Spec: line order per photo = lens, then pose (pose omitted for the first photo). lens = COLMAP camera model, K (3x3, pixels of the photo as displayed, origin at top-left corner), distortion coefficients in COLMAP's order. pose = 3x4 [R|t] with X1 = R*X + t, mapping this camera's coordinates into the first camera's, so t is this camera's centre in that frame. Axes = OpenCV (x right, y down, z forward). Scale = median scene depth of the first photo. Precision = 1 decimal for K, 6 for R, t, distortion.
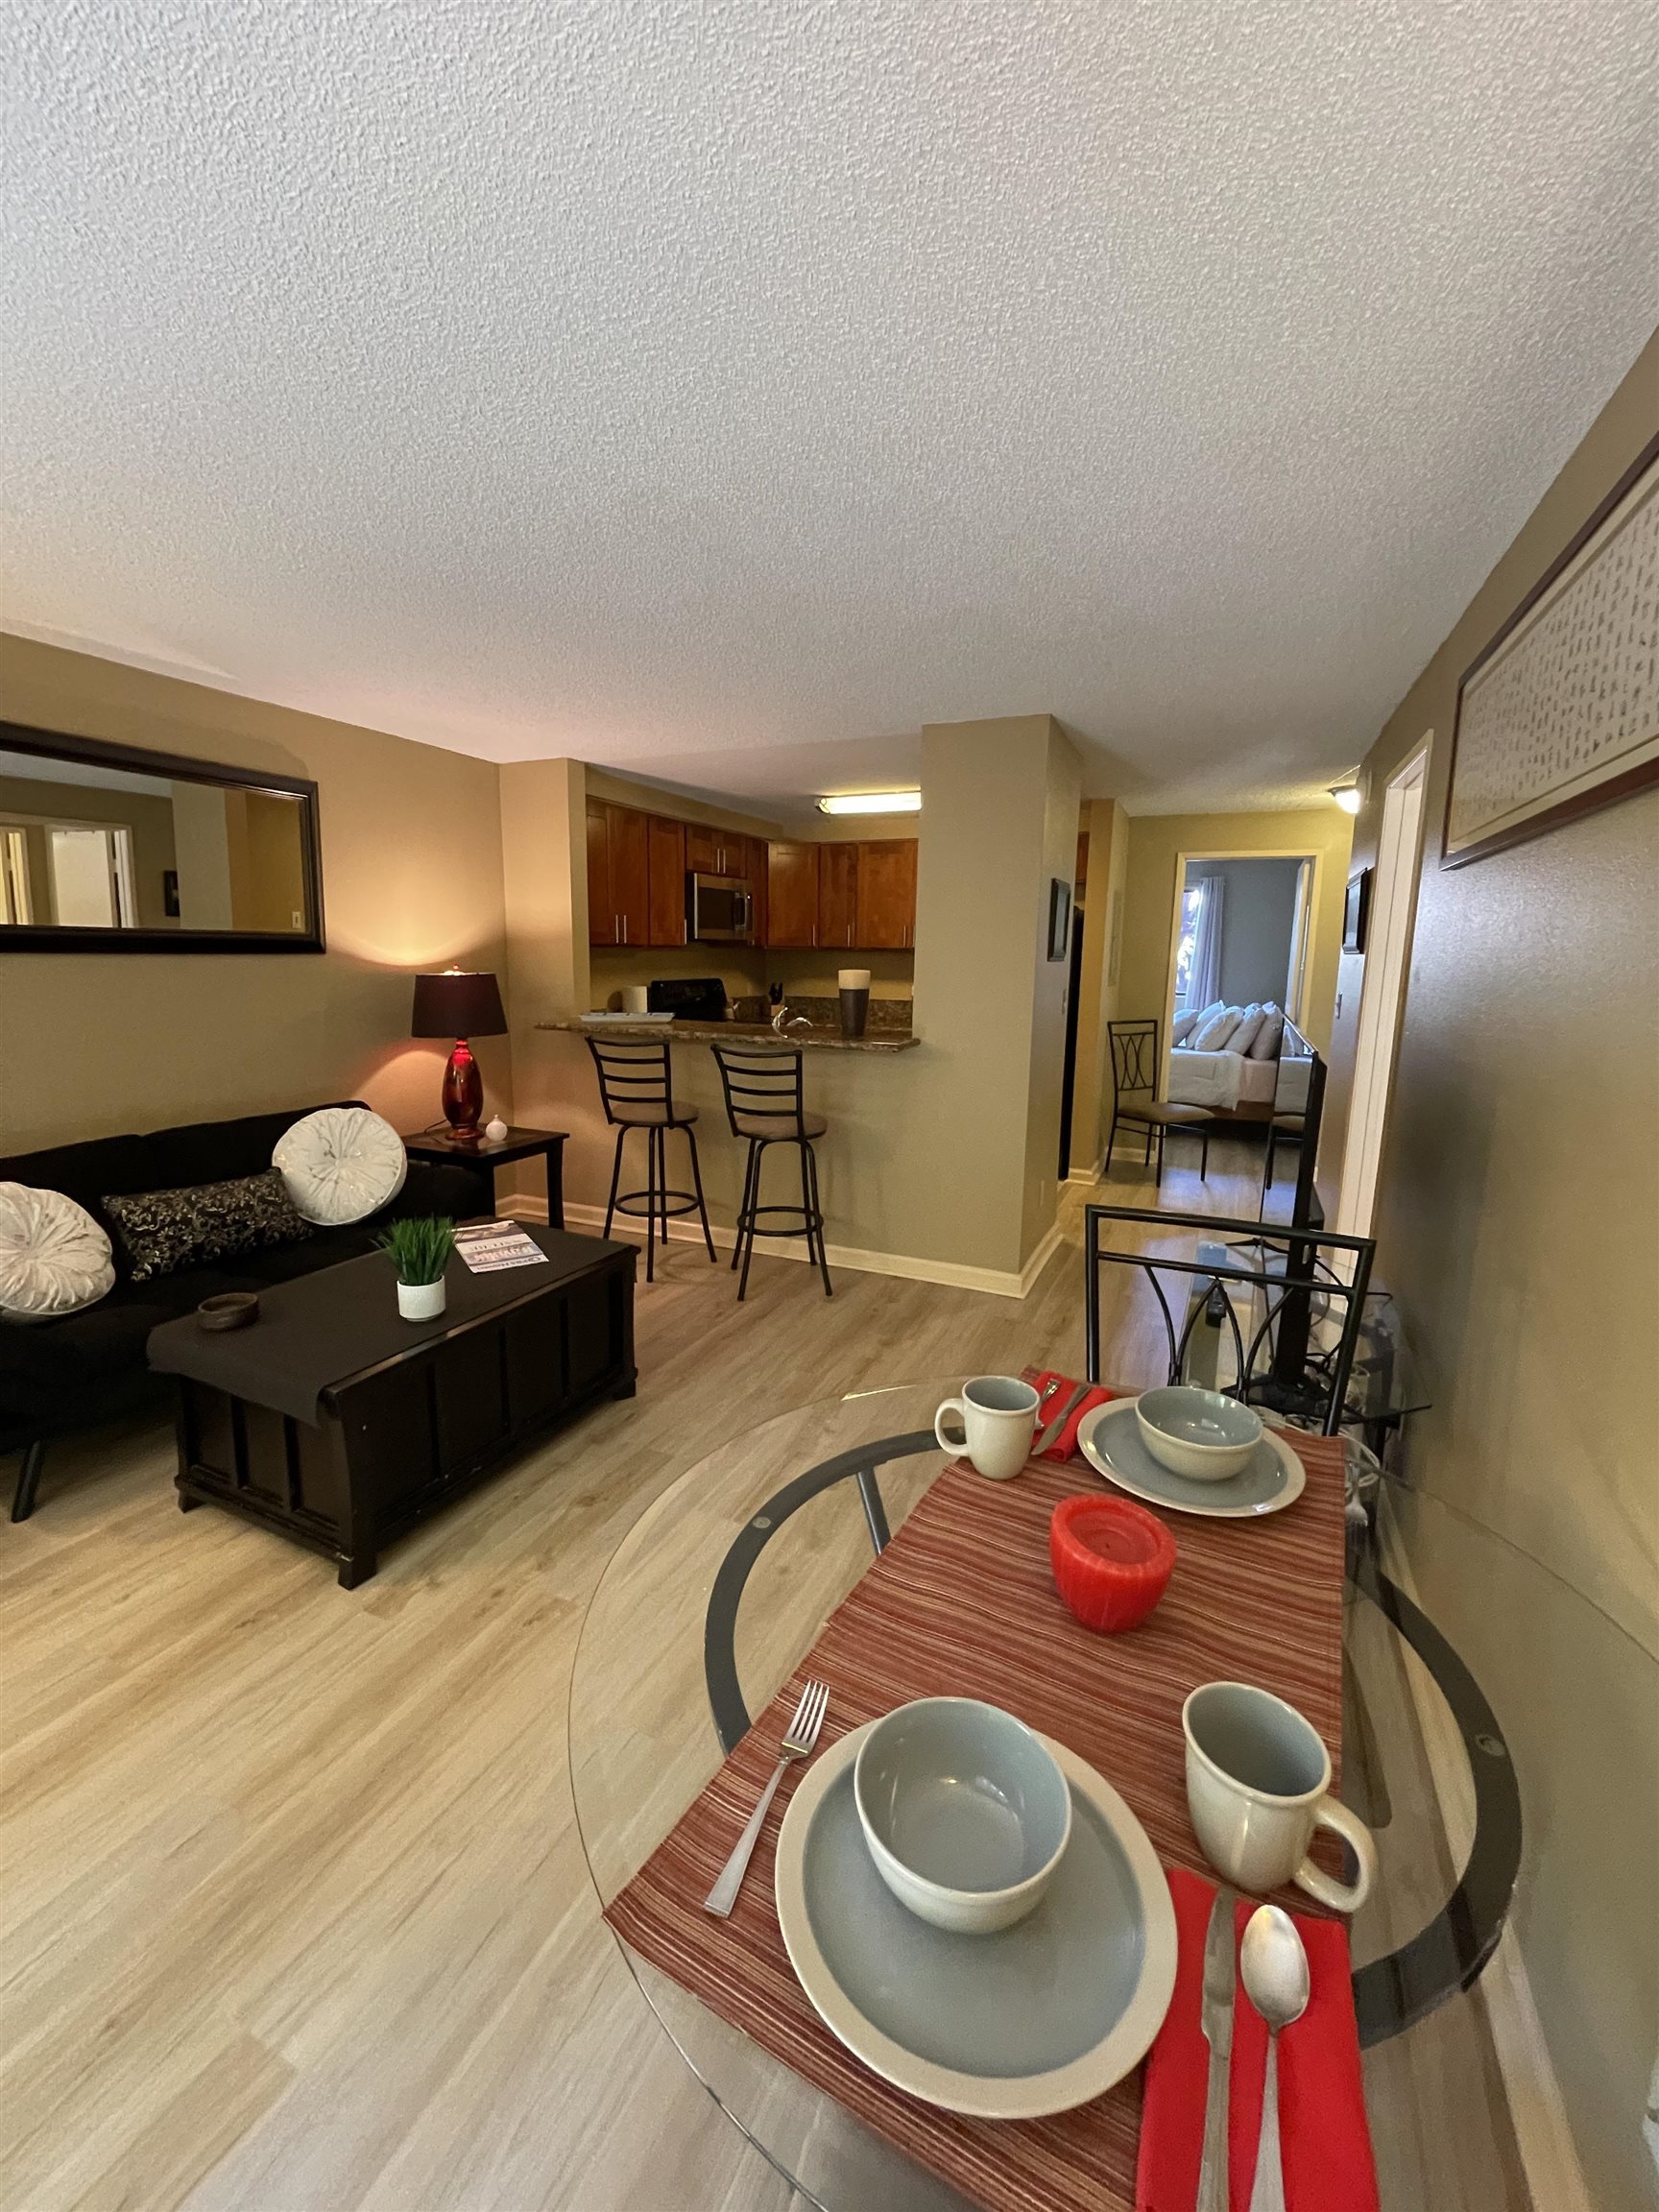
lens RADIAL K [[903.7, 0, 823.8], [0, 903.7, 1096.6], [0, 0, 1]] dist [-0.004043, 0.002181]
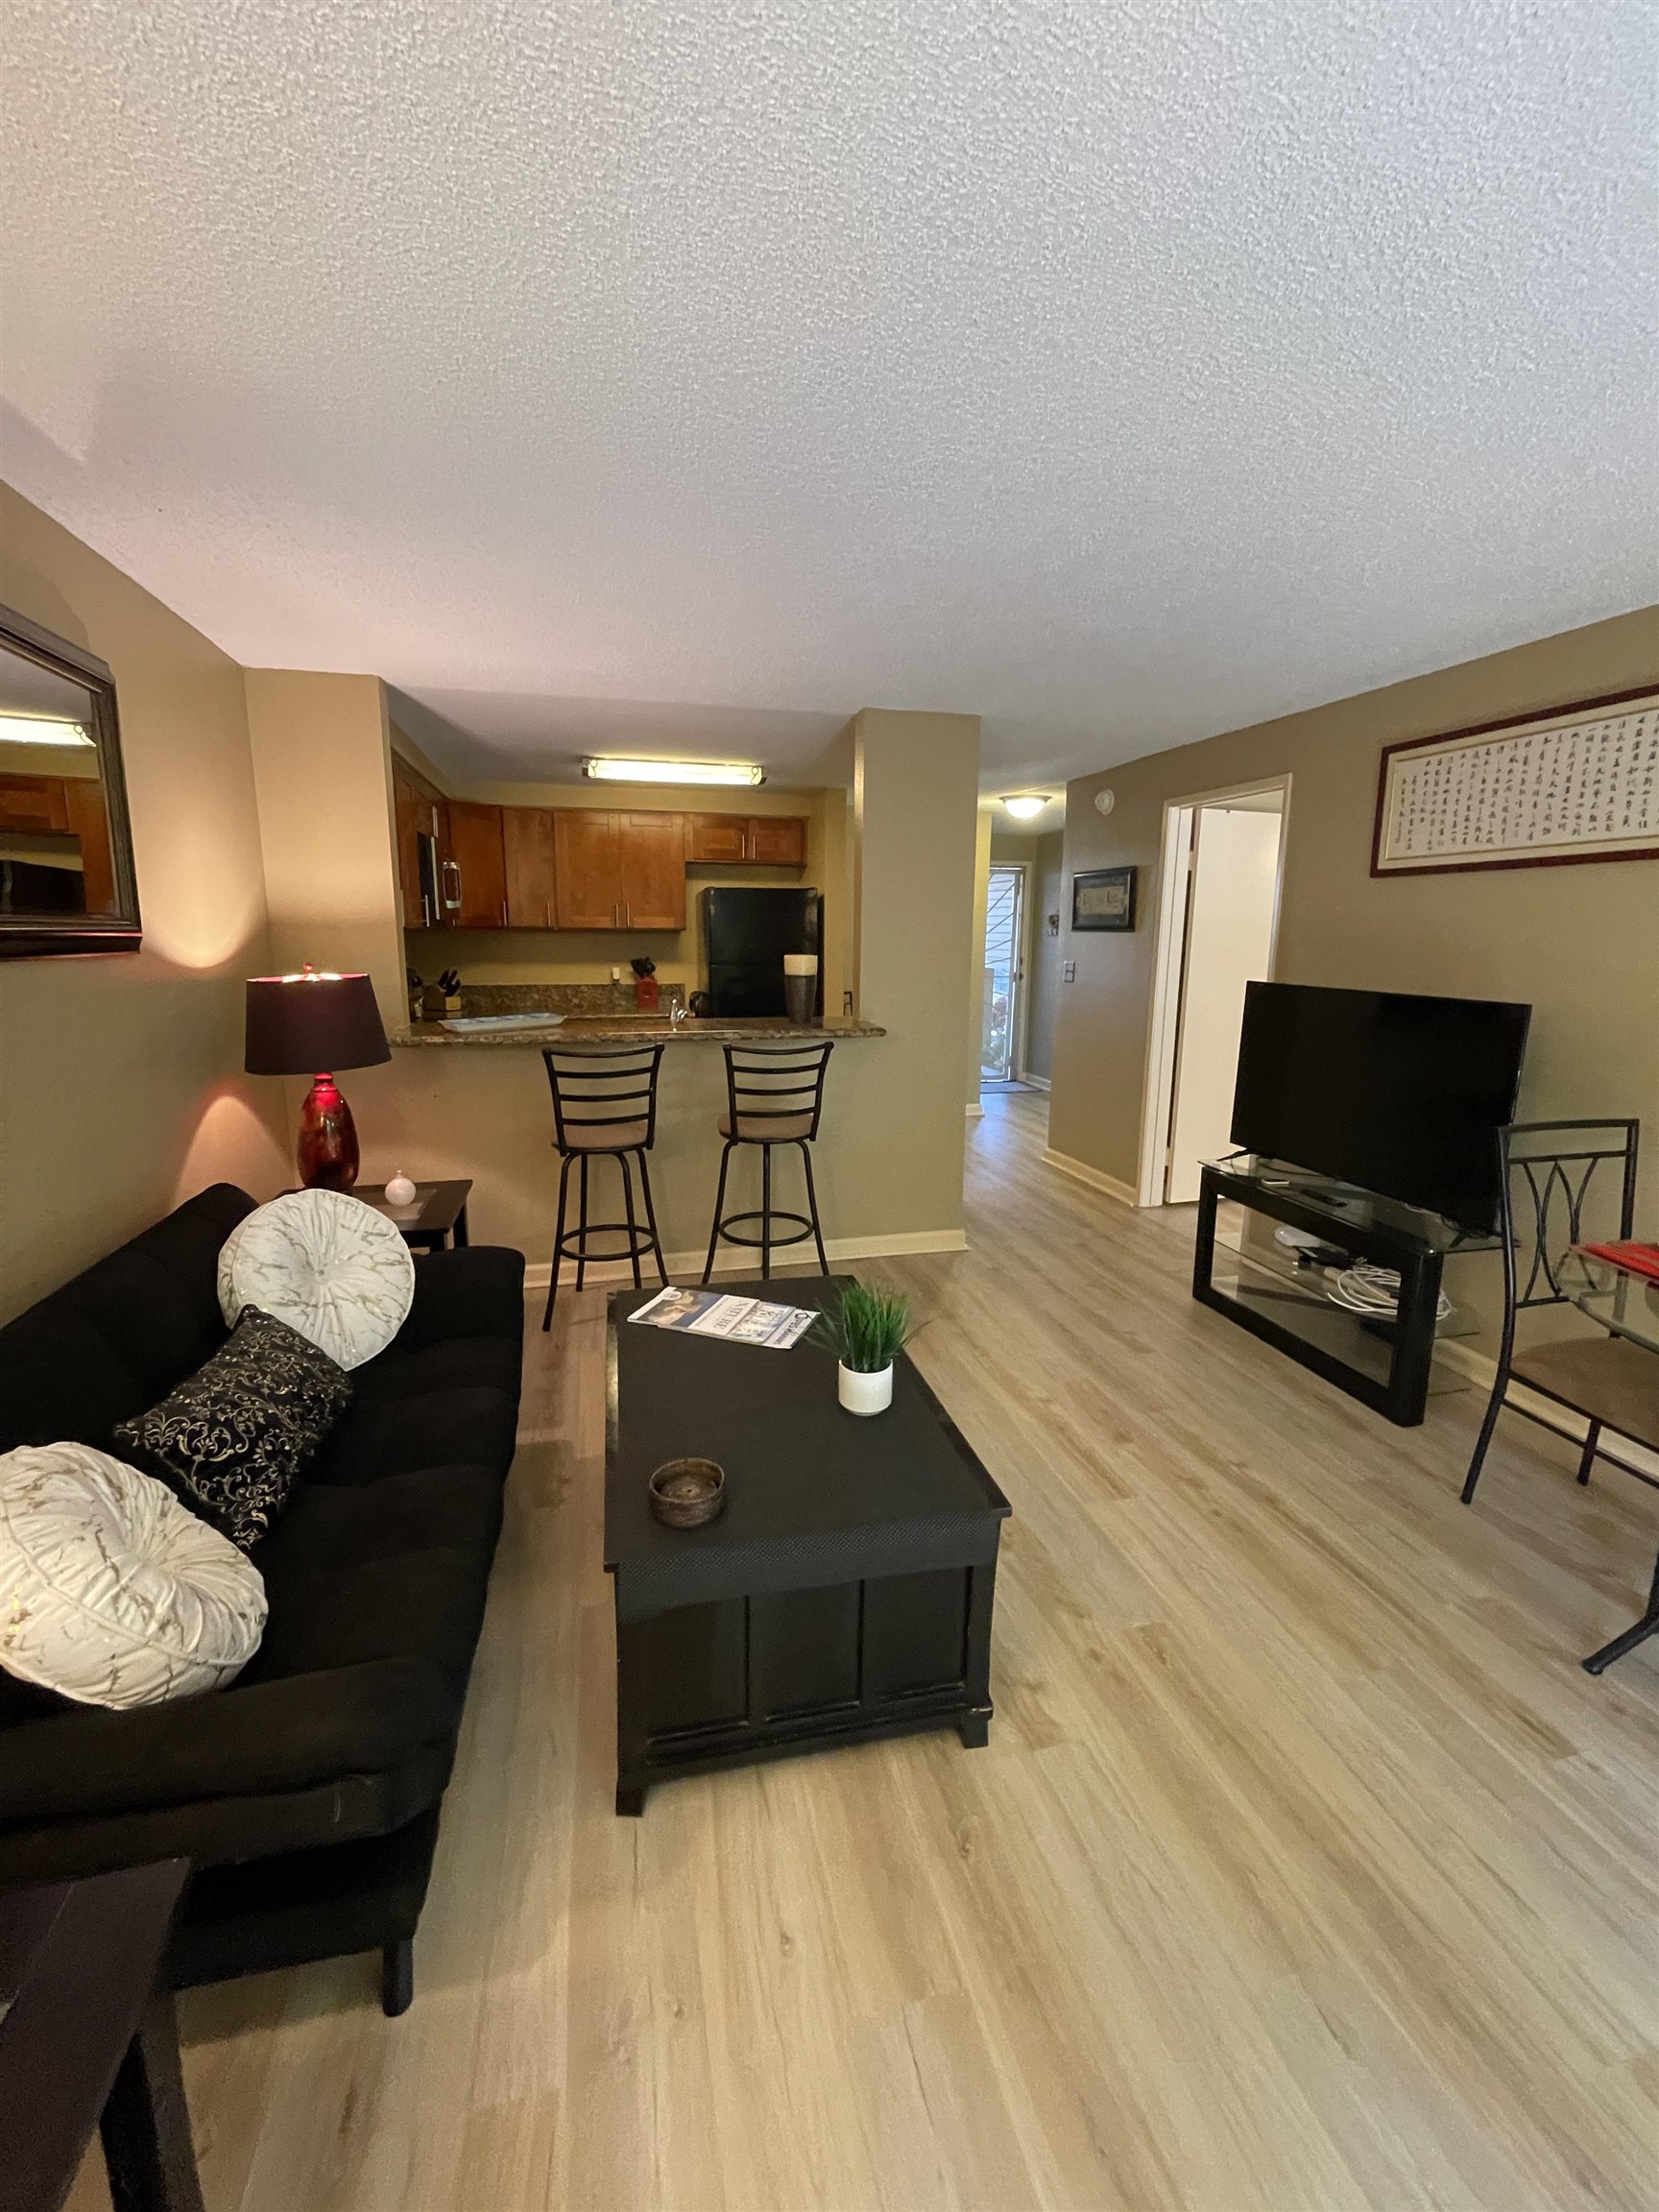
lens RADIAL K [[903.7, 0, 823.8], [0, 903.7, 1096.6], [0, 0, 1]] dist [-0.004043, 0.002181]
pose [[0.780869, -0.124148, 0.612235, -0.582584], [0.106312, 0.992167, 0.065596, -0.053805], [-0.615583, 0.013866, 0.787950, 0.243995]]
